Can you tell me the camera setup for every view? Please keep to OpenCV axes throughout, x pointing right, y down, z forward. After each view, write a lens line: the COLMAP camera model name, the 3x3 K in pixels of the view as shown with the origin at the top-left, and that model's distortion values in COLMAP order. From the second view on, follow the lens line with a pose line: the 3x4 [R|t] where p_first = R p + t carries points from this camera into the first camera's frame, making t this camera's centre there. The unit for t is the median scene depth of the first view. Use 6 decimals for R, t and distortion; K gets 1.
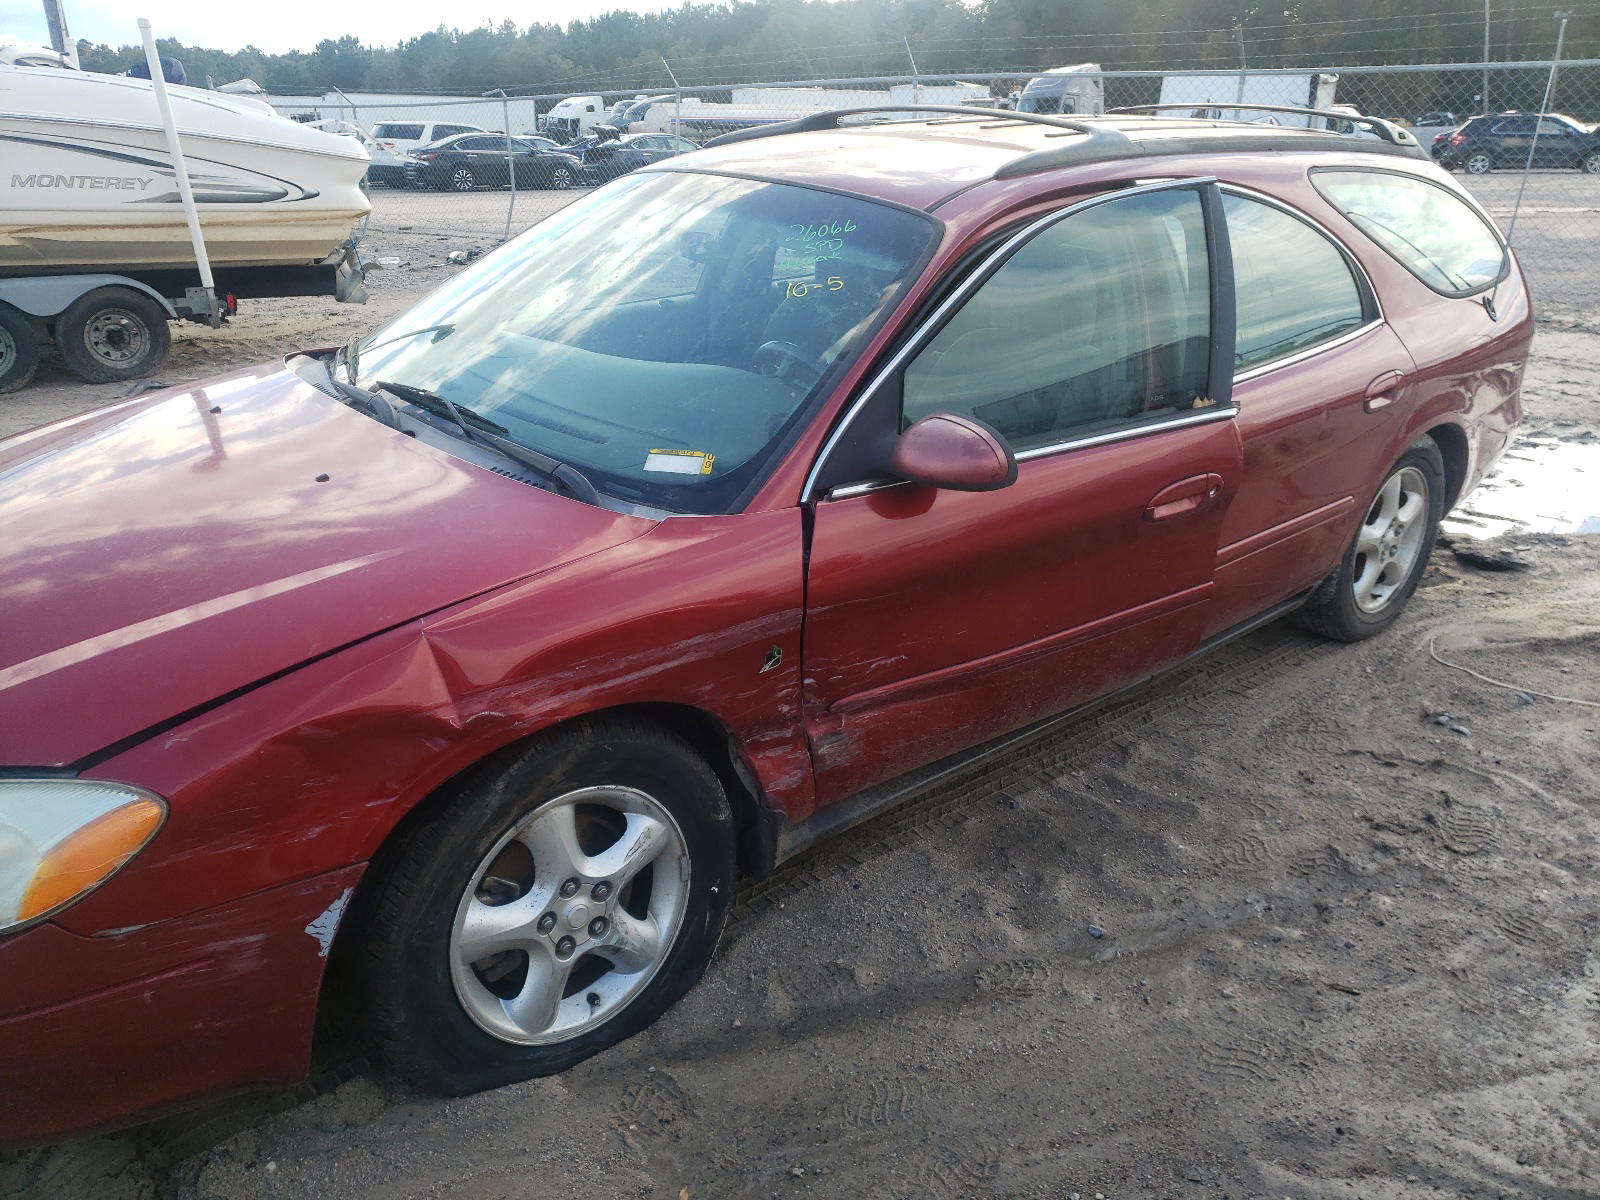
lens RADIAL K [[1274.6, 0, 800.0], [0, 1274.6, 600.0], [0, 0, 1]] dist [-0.001783, 0.042641]
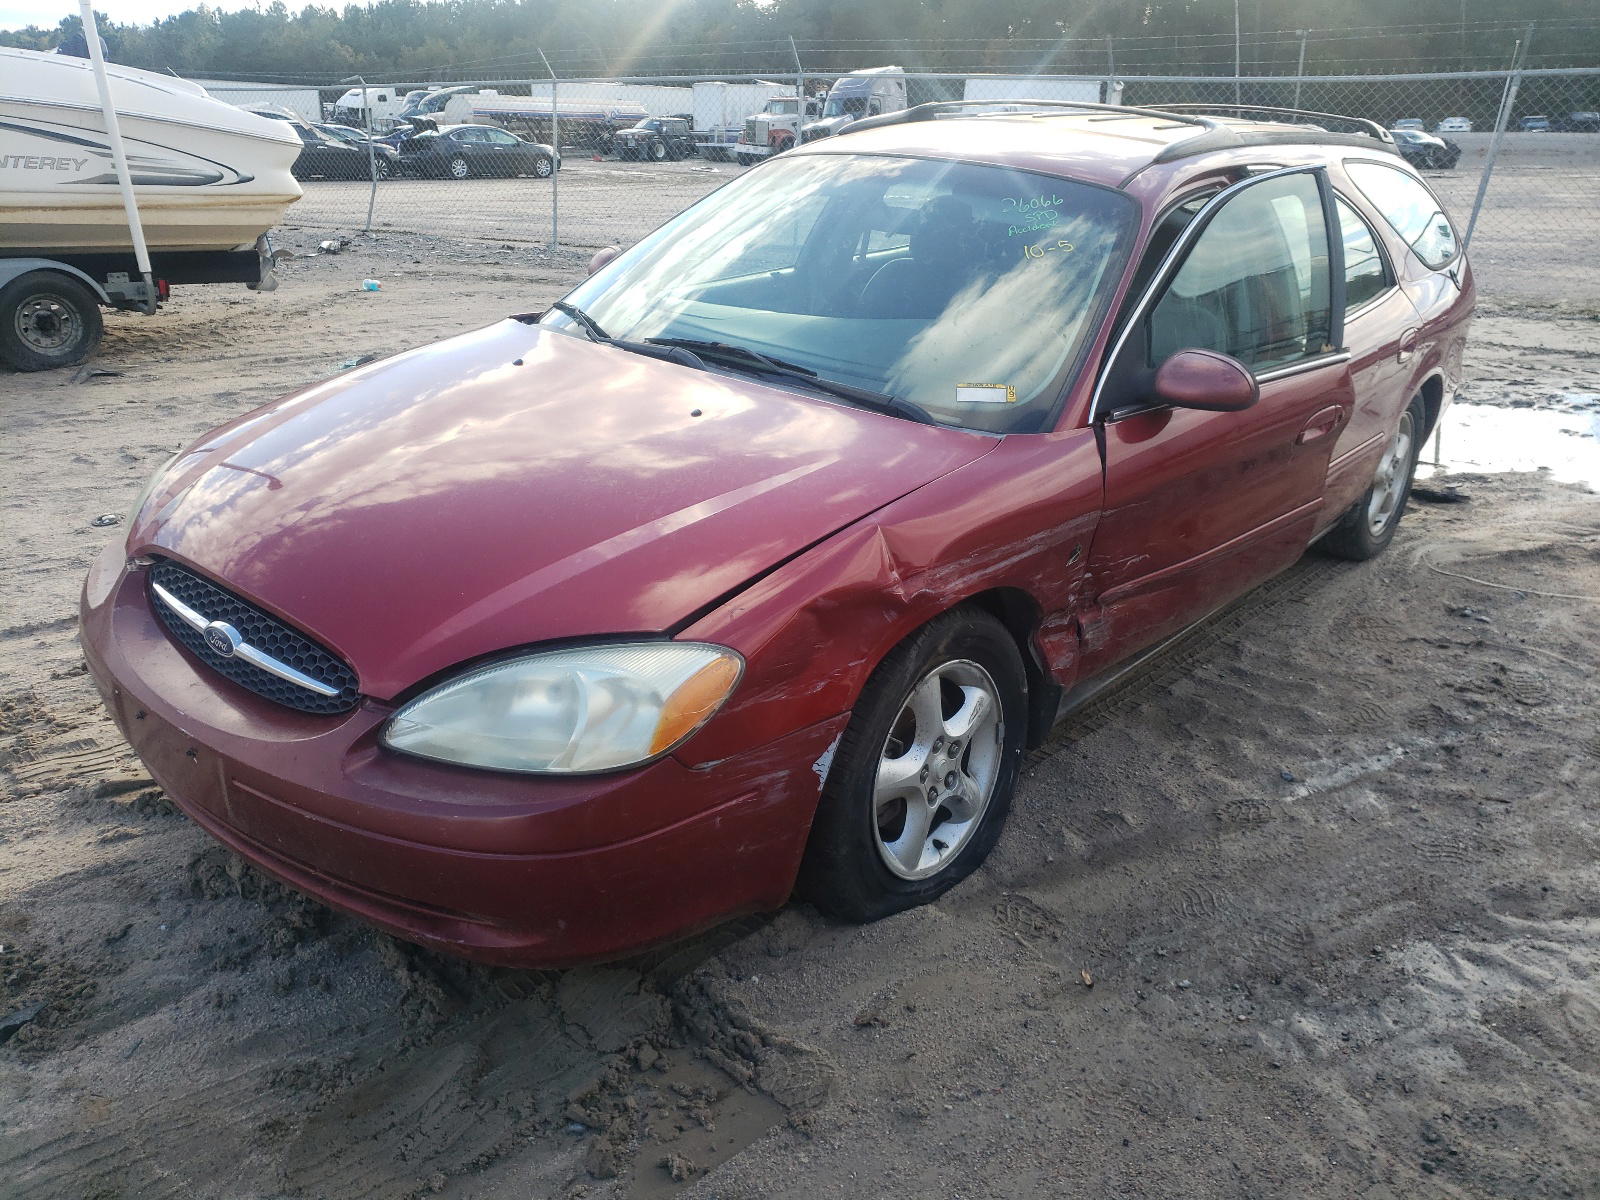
lens RADIAL K [[1274.6, 0, 800.0], [0, 1274.6, 600.0], [0, 0, 1]] dist [-0.001783, 0.042641]
pose [[0.986568, -0.040455, 0.158262, -0.295481], [0.040156, 0.999180, 0.005089, 0.046044], [-0.158338, 0.001335, 0.987384, -0.098144]]
